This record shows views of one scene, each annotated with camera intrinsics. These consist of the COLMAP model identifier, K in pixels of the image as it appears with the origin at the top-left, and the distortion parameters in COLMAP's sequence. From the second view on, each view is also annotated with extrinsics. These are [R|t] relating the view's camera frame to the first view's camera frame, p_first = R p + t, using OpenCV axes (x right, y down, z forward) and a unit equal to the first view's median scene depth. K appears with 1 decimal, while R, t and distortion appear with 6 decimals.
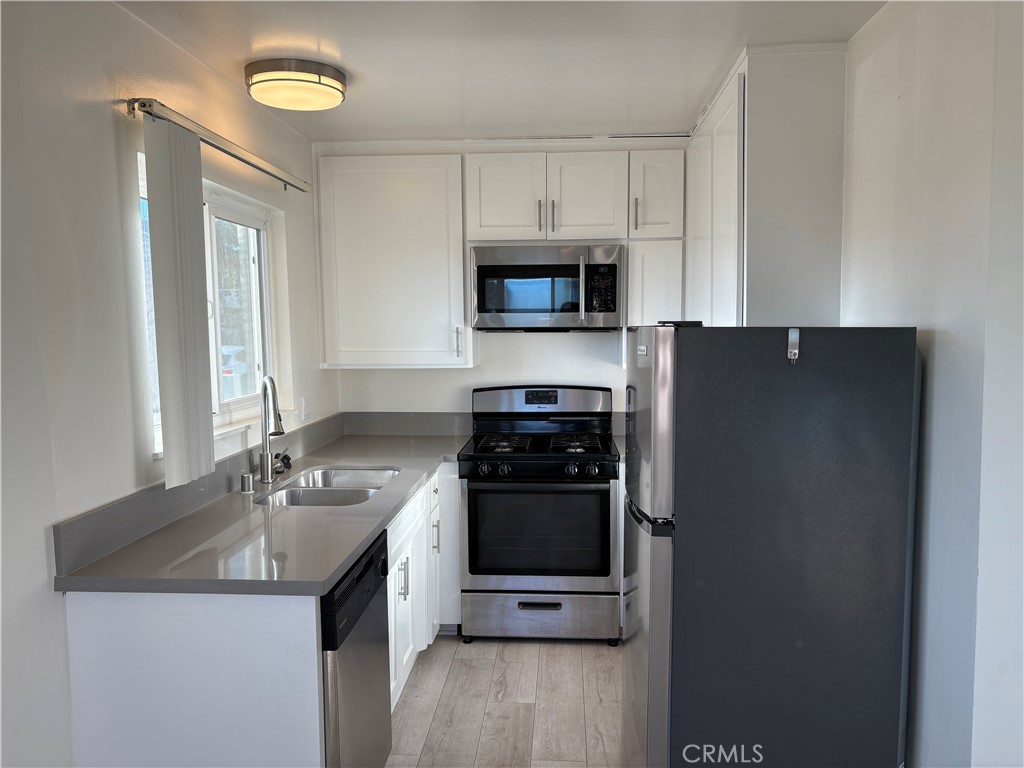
lens RADIAL K [[763.8, 0, 512.0], [0, 763.8, 384.0], [0, 0, 1]] dist [0.142914, -0.001332]
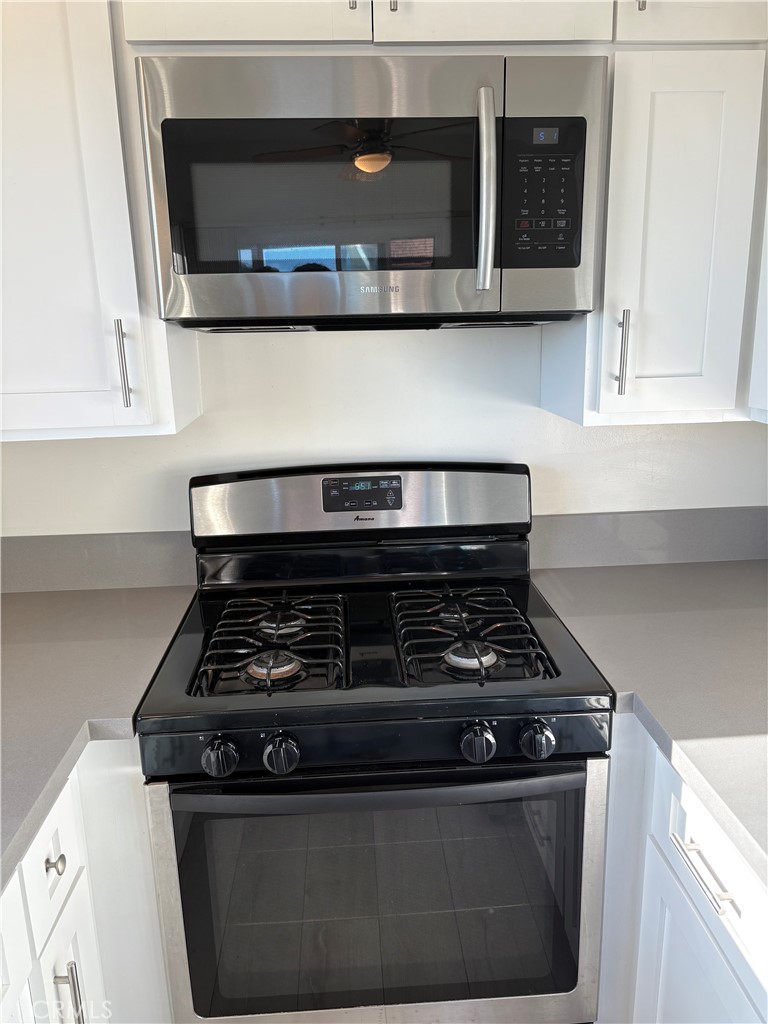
lens RADIAL K [[790.1, 0, 384.0], [0, 790.1, 512.0], [0, 0, 1]] dist [0.029836, -0.034482]
pose [[0.991317, -0.048821, 0.122096, -0.001763], [0.028431, 0.986138, 0.163475, -0.044259], [-0.128384, -0.158584, 0.978963, 0.628384]]
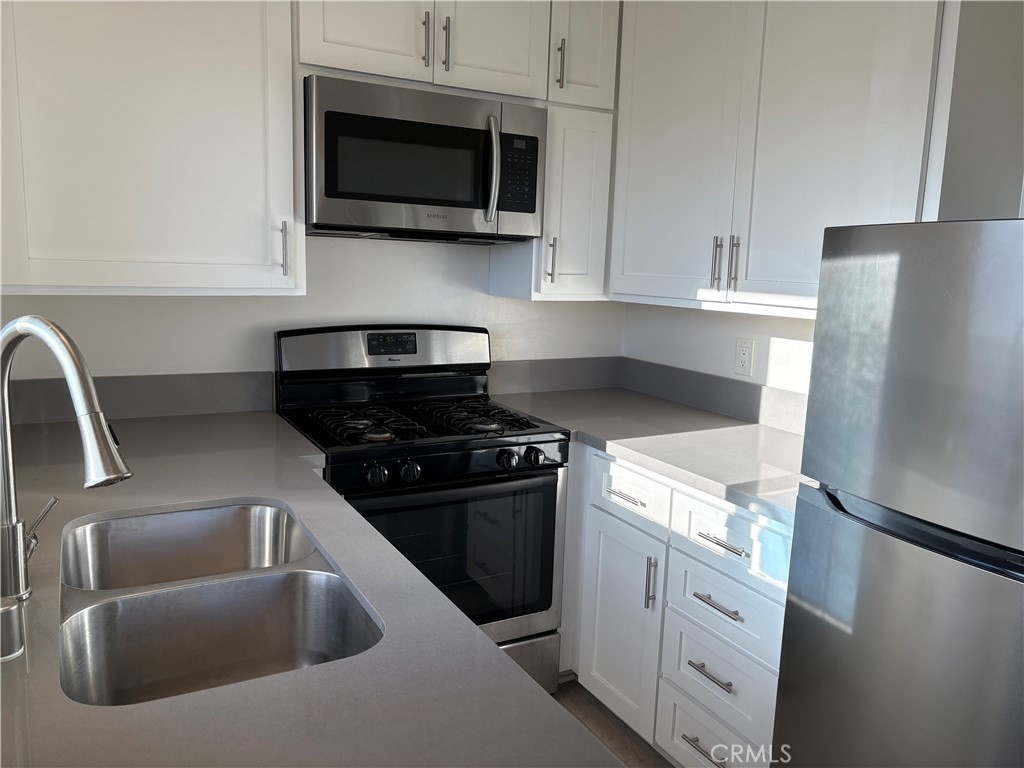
lens RADIAL K [[790.1, 0, 512.0], [0, 790.1, 384.0], [0, 0, 1]] dist [0.029836, -0.034482]
pose [[0.845404, -0.048545, 0.531917, -0.243365], [0.001613, 0.996089, 0.088345, -0.007614], [-0.534125, -0.073829, 0.842176, 0.422150]]
